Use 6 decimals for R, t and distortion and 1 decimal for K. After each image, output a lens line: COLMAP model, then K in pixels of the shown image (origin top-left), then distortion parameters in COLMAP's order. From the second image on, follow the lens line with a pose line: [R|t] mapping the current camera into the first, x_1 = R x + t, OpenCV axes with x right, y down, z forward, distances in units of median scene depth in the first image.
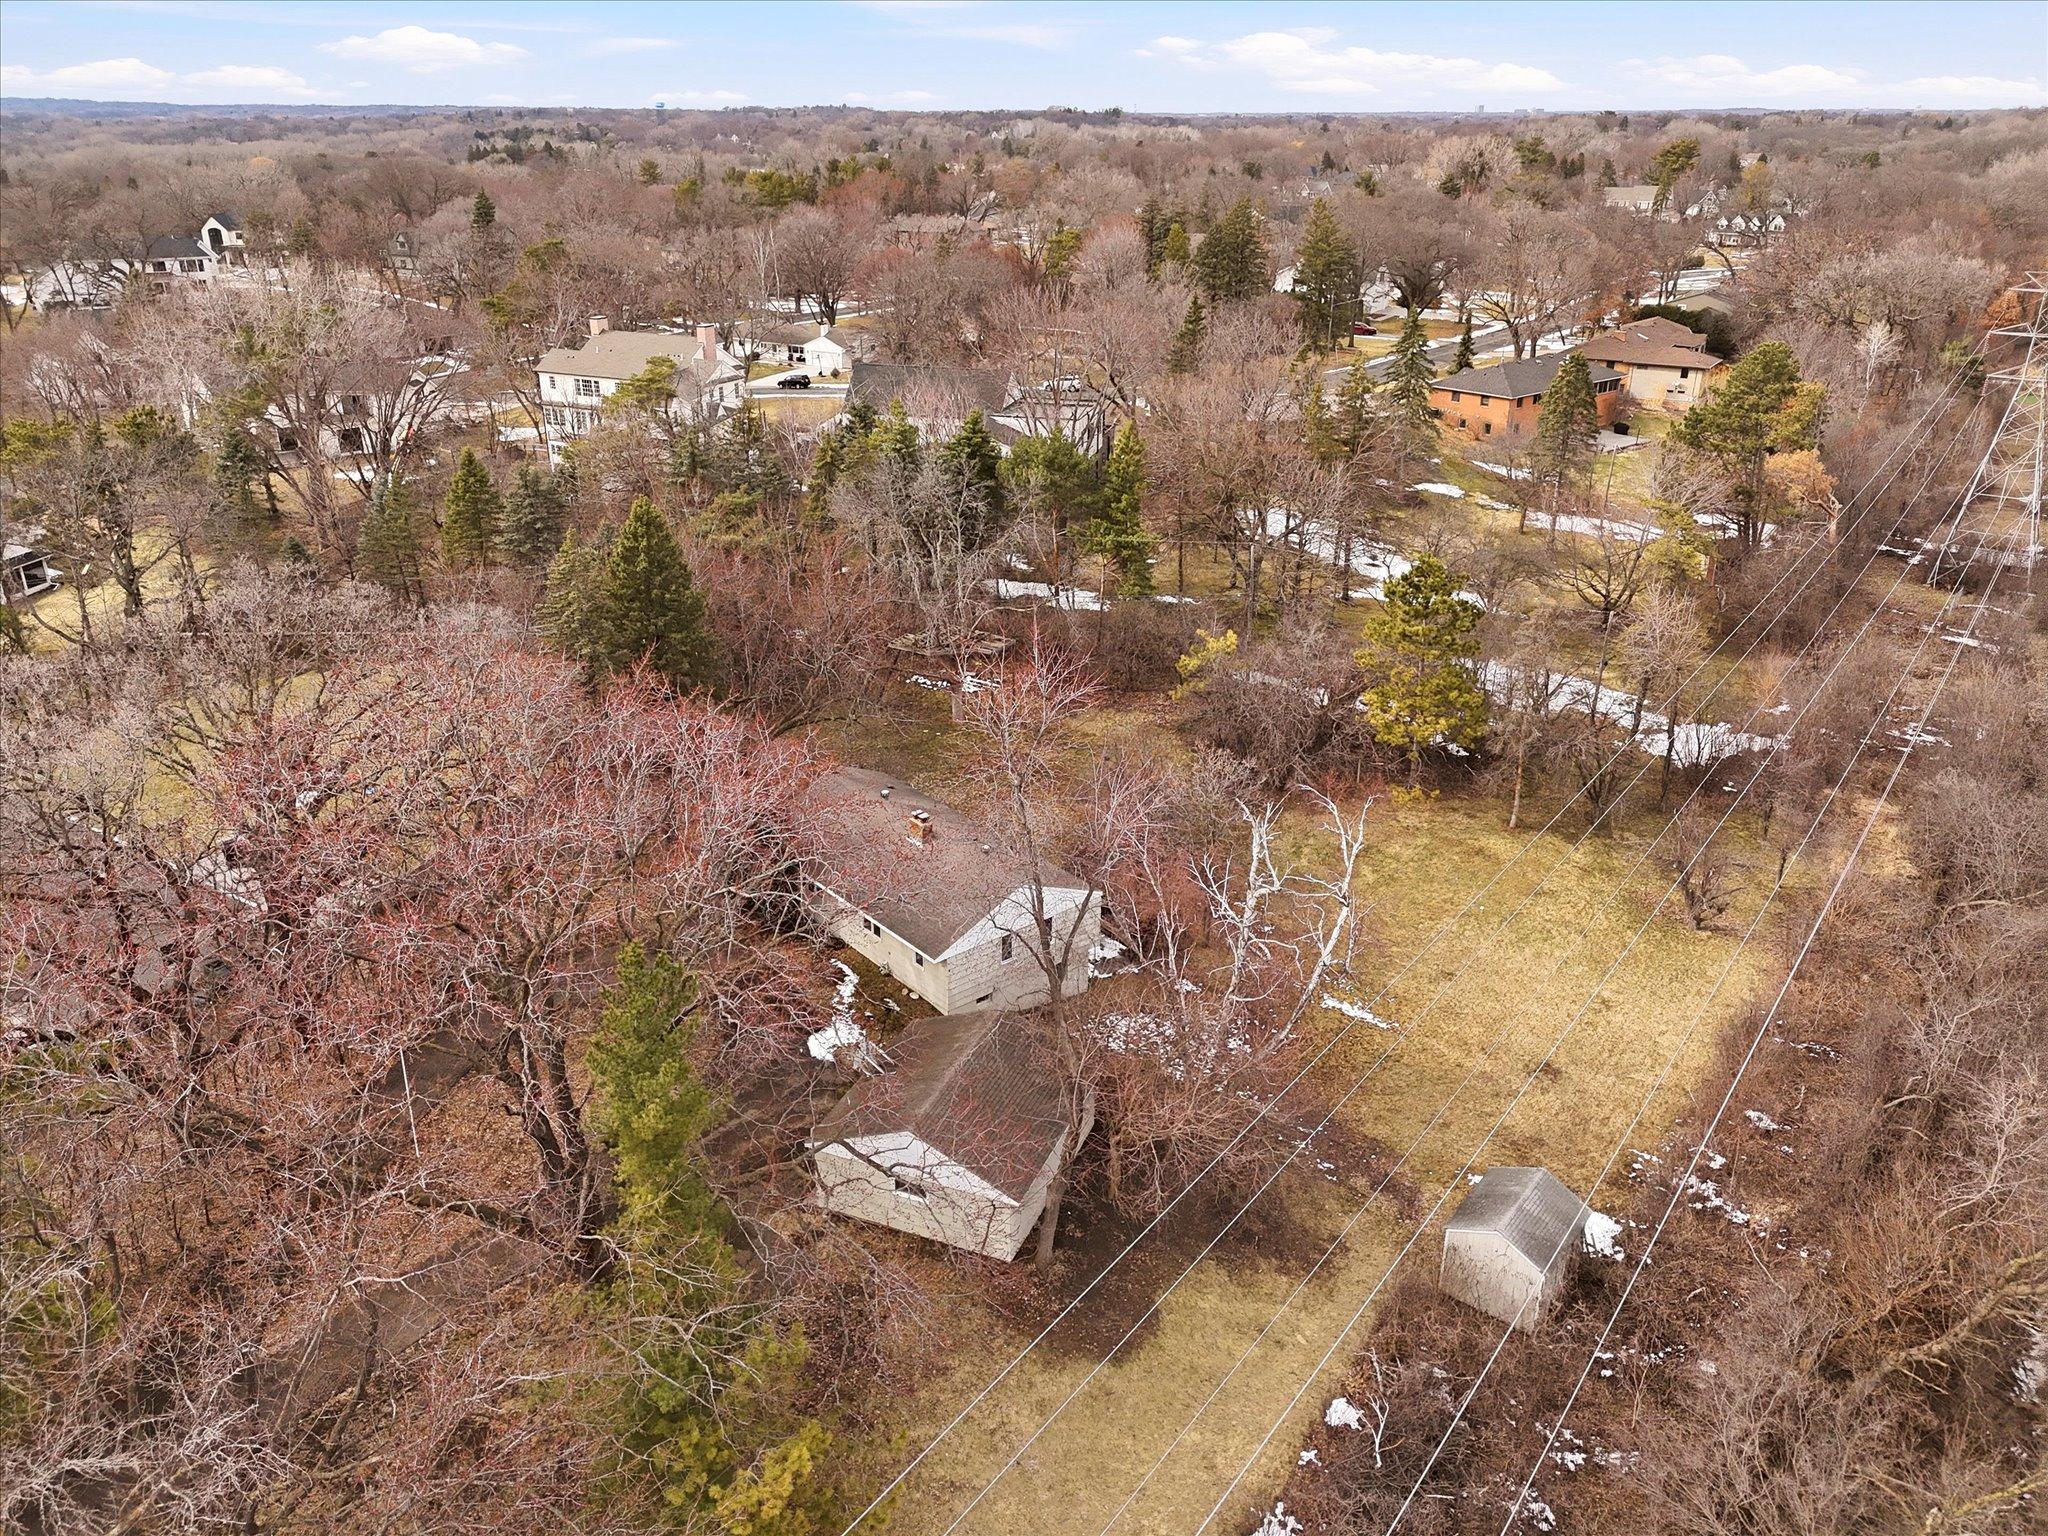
lens RADIAL K [[1593.3, 0, 1024.0], [0, 1593.3, 768.0], [0, 0, 1]] dist [0.151632, -0.245616]
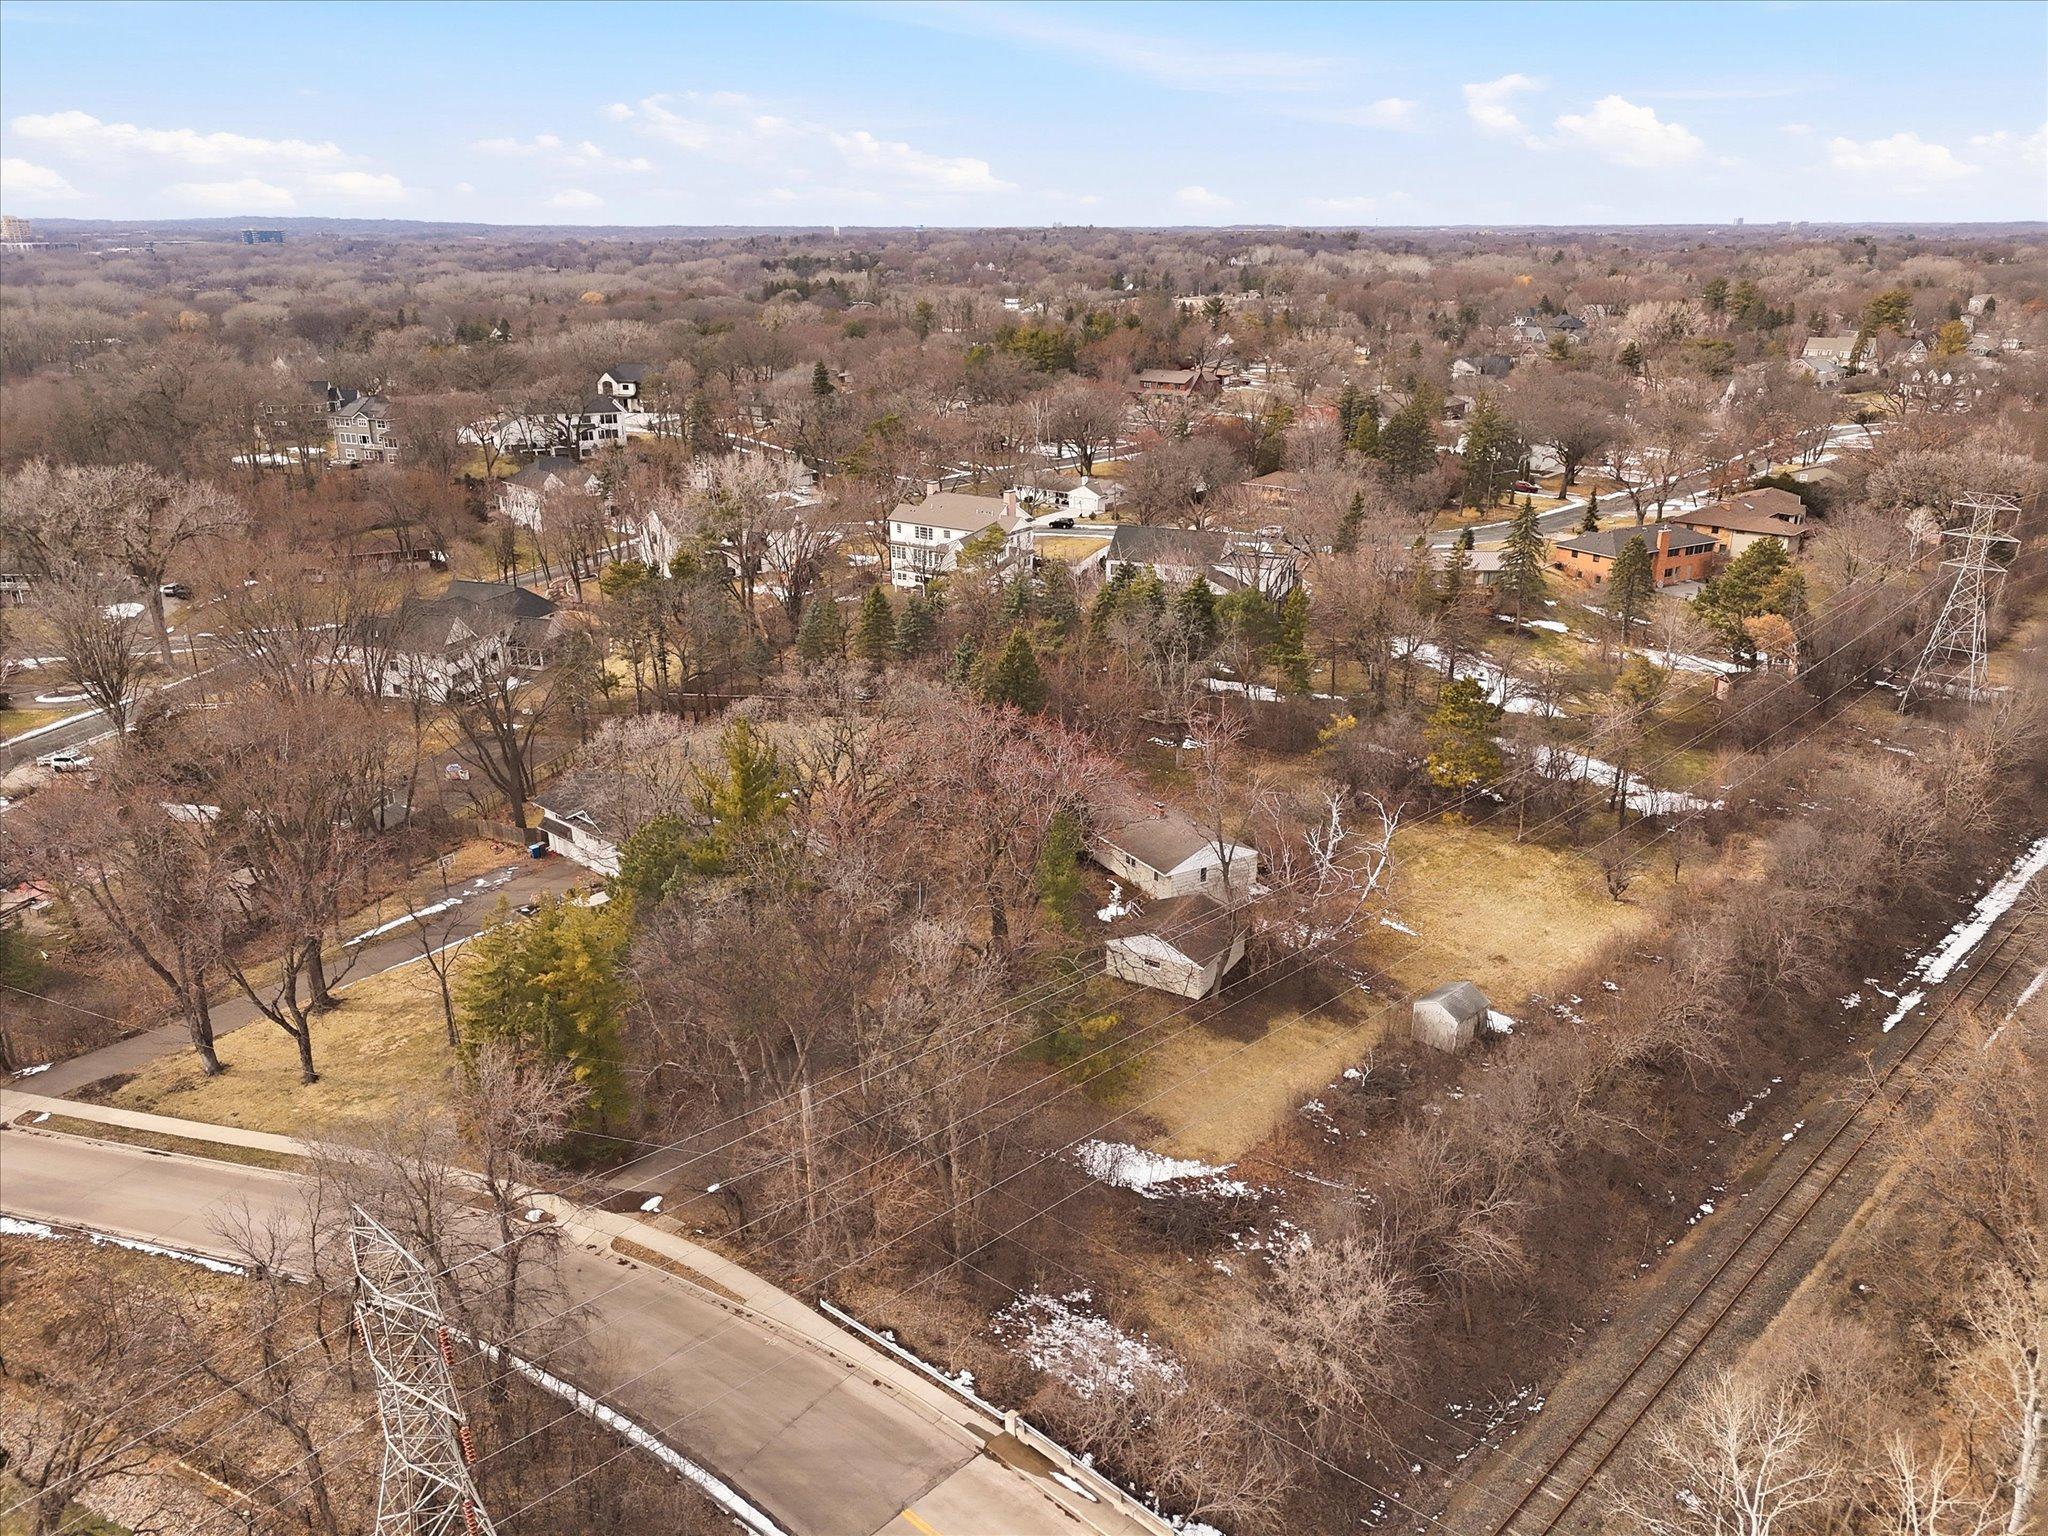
lens RADIAL K [[1593.3, 0, 1024.0], [0, 1593.3, 768.0], [0, 0, 1]] dist [0.151632, -0.245616]
pose [[0.990174, 0.047670, -0.131461, 0.013317], [-0.055484, 0.996864, -0.056428, 0.066553], [0.128359, 0.063168, 0.989714, -0.559175]]
